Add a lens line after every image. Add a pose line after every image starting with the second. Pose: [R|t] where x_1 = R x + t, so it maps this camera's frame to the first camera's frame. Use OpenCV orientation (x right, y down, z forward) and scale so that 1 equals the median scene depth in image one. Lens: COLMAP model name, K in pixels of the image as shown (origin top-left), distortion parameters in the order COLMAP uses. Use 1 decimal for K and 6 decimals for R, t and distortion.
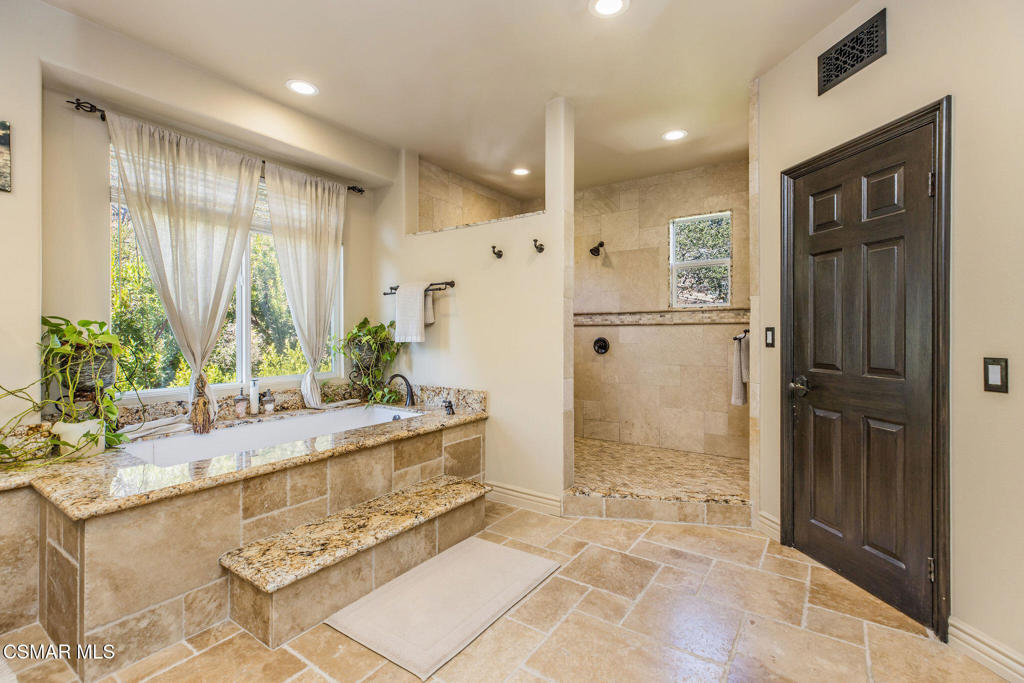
lens RADIAL K [[466.3, 0, 505.0], [0, 466.3, 333.3], [0, 0, 1]] dist [0.004791, 0.000494]
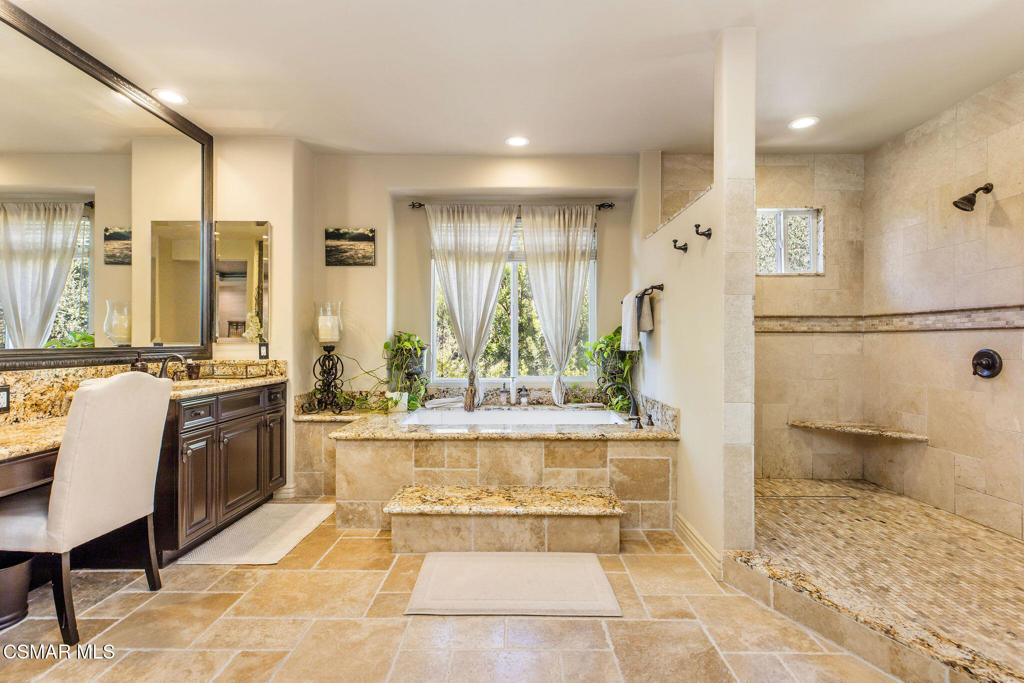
lens RADIAL K [[466.3, 0, 506.1], [0, 466.3, 344.4], [0, 0, 1]] dist [0.004791, 0.000494]
pose [[0.559229, 0.006522, -0.828987, 0.588278], [-0.003284, 0.999979, 0.005651, 0.001266], [0.829007, -0.000438, 0.559239, 0.297746]]
